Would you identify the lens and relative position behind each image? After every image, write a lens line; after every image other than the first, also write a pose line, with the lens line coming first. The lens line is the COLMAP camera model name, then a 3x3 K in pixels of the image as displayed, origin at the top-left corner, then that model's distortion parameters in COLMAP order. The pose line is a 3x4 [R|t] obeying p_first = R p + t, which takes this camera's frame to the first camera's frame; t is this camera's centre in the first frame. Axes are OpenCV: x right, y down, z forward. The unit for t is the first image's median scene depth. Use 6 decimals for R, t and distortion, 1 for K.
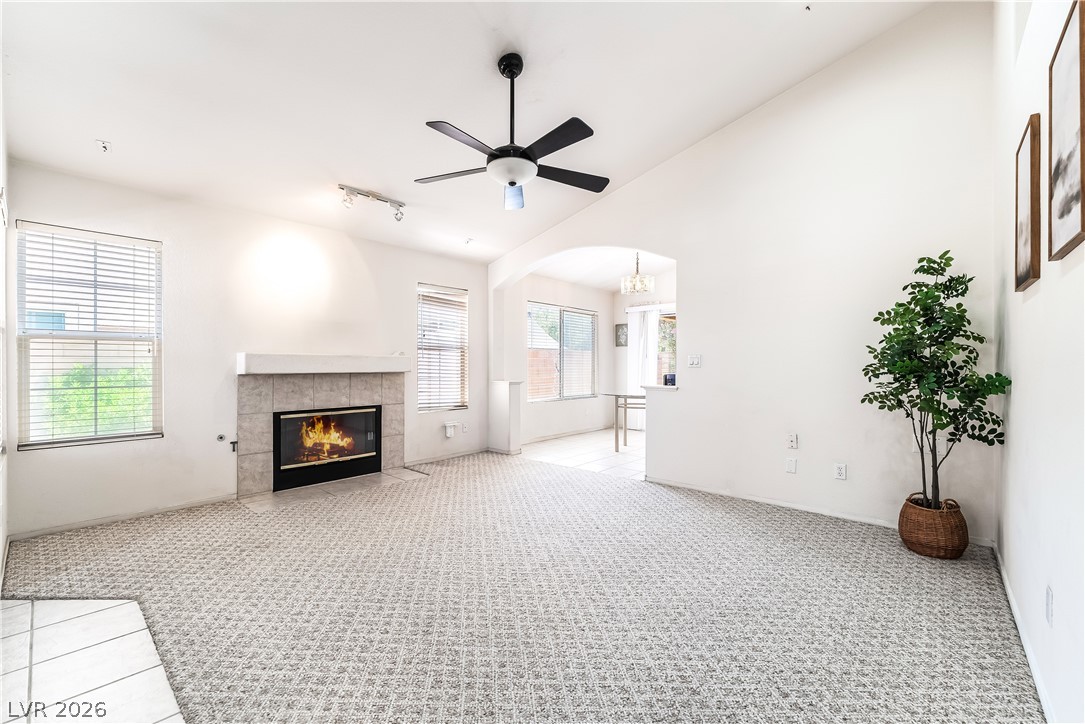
lens RADIAL K [[448.2, 0, 536.1], [0, 448.2, 364.4], [0, 0, 1]] dist [-0.000312, 0.000102]
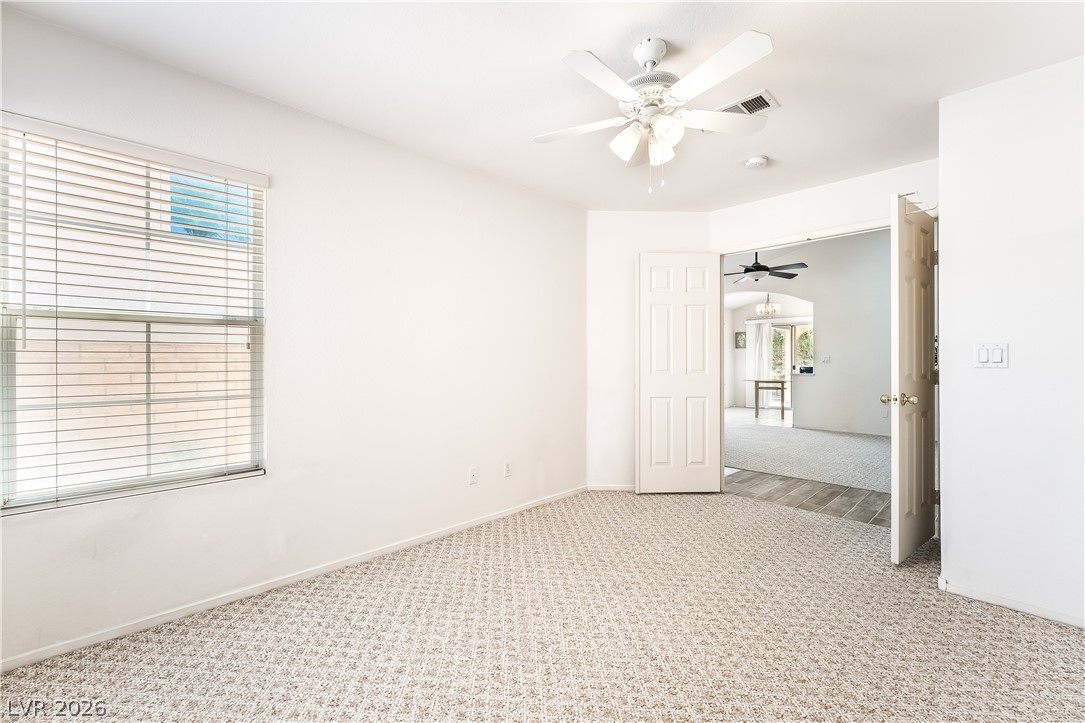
lens RADIAL K [[448.2, 0, 536.1], [0, 448.2, 363.9], [0, 0, 1]] dist [-0.000312, 0.000102]
pose [[0.997914, 0.000029, -0.064559, -1.008680], [0.000619, 0.999950, 0.010006, -0.009603], [0.064556, -0.010025, 0.997864, -1.321944]]
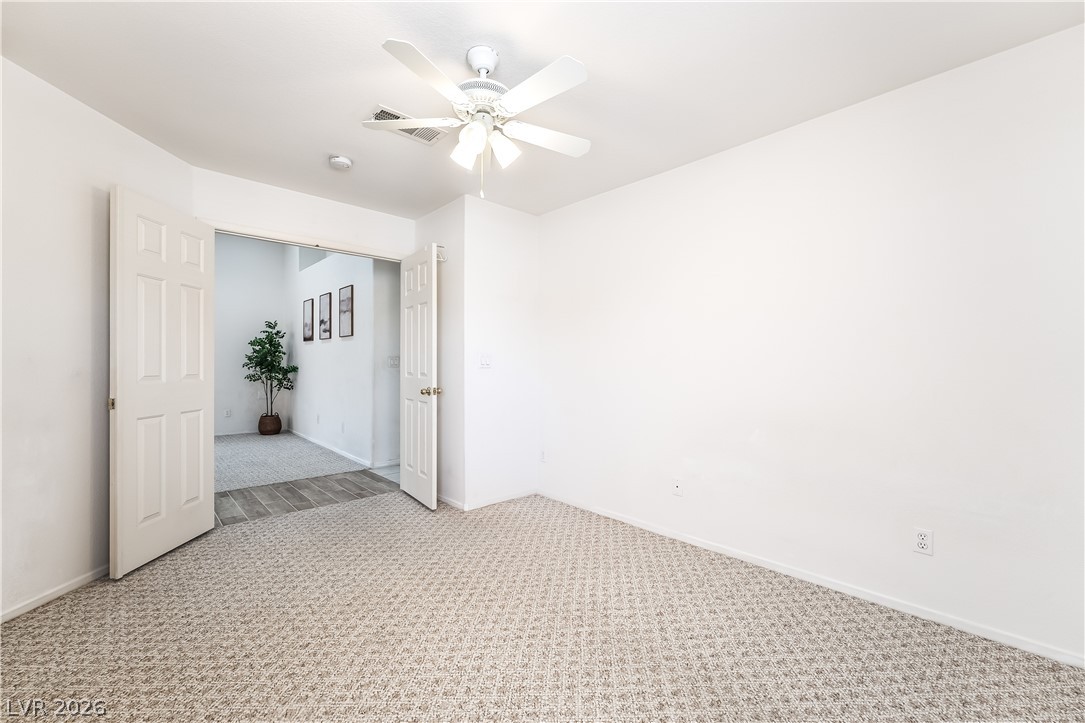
lens RADIAL K [[448.2, 0, 536.1], [0, 448.2, 363.9], [0, 0, 1]] dist [-0.000312, 0.000102]
pose [[0.096032, -0.001459, 0.995377, -1.553674], [-0.008018, 0.999965, 0.002239, -0.009854], [-0.995346, -0.008196, 0.096017, -0.788028]]
